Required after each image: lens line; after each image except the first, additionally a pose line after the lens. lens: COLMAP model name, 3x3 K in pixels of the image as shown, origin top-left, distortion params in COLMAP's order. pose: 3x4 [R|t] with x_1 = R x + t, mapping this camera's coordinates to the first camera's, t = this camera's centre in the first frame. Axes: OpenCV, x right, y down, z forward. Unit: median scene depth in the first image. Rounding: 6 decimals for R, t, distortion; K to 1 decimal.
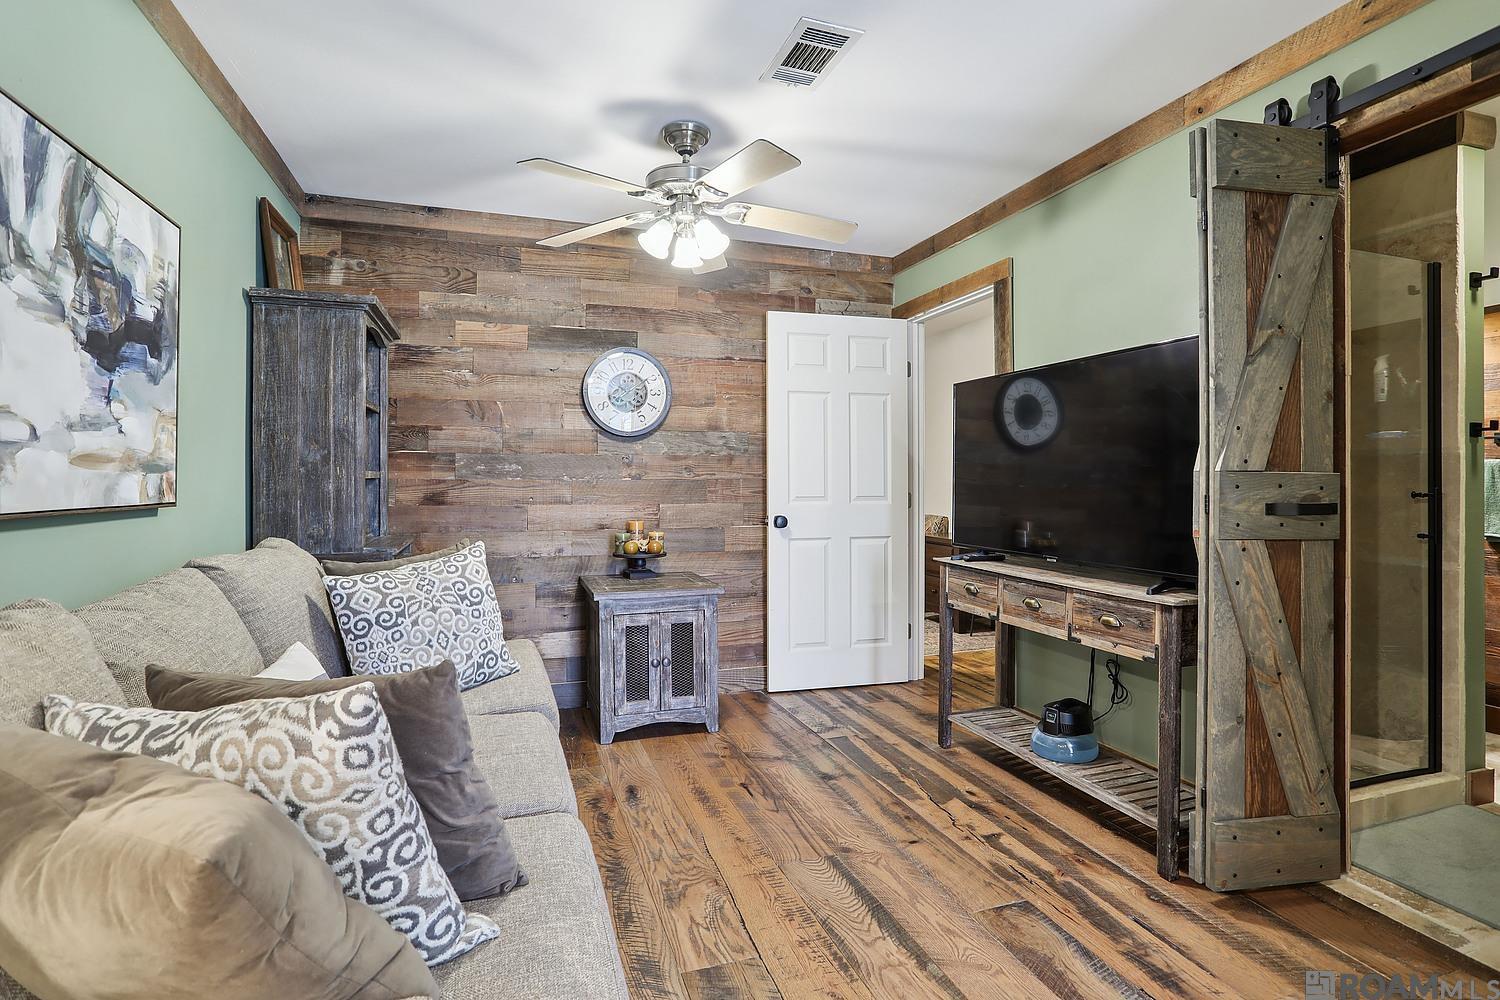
lens RADIAL K [[733.6, 0, 745.2], [0, 733.6, 484.5], [0, 0, 1]] dist [-0.049824, 0.022832]
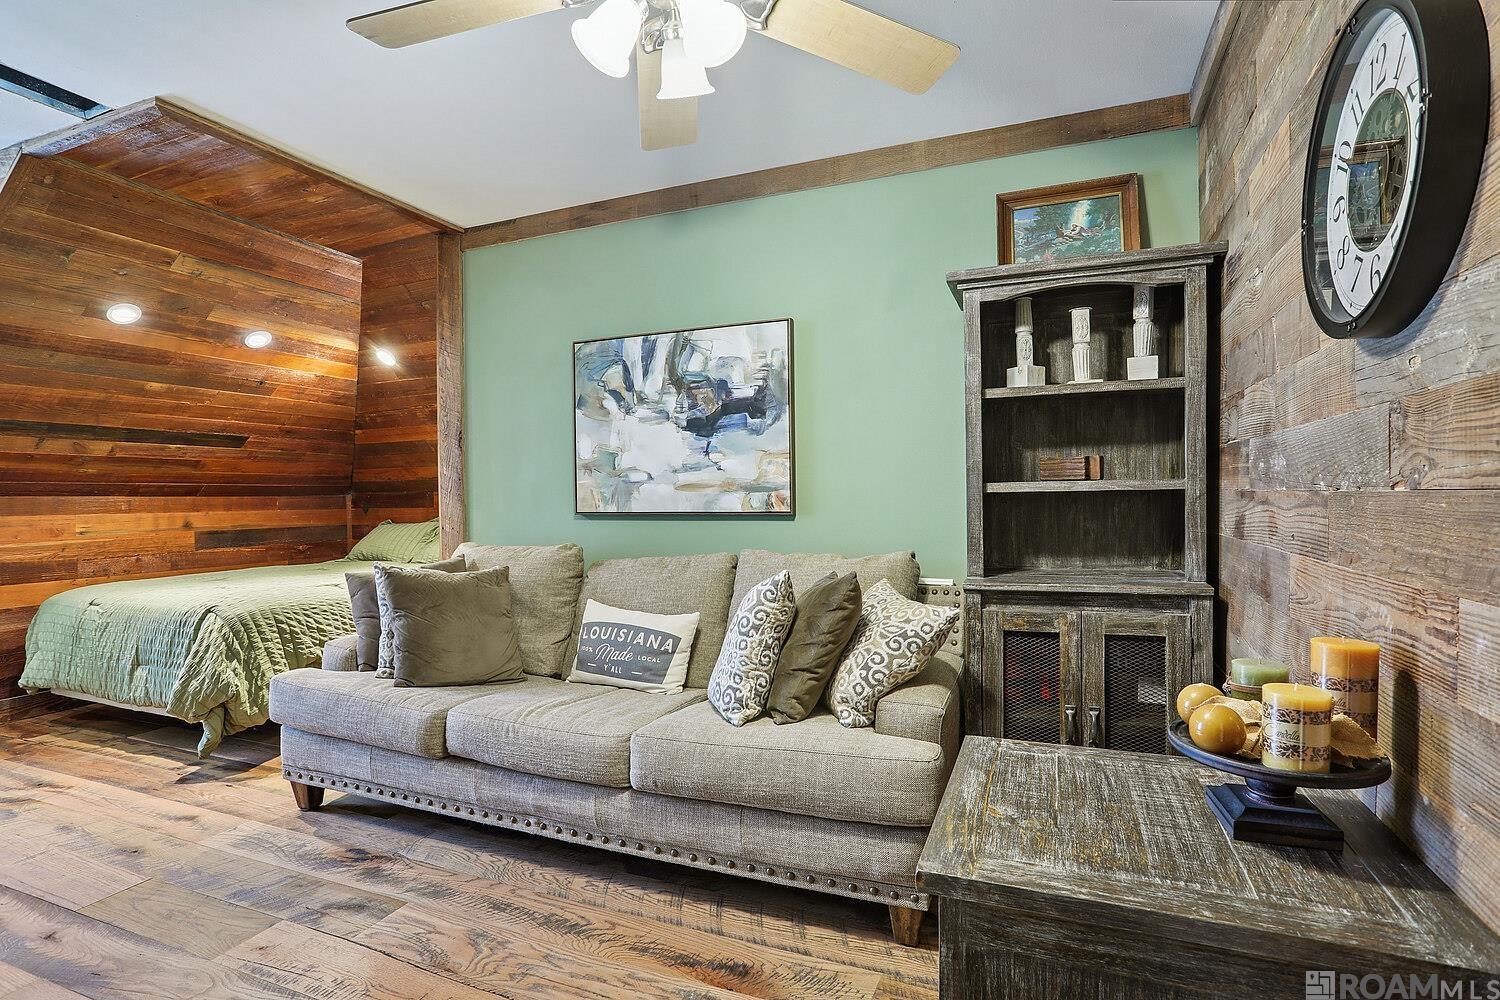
lens RADIAL K [[733.6, 0, 748.2], [0, 733.6, 511.2], [0, 0, 1]] dist [-0.049824, 0.022832]
pose [[-0.646315, 0.025883, -0.762632, 0.462445], [0.008856, 0.999612, 0.026420, -0.018680], [0.763020, 0.010322, -0.646293, 2.273641]]
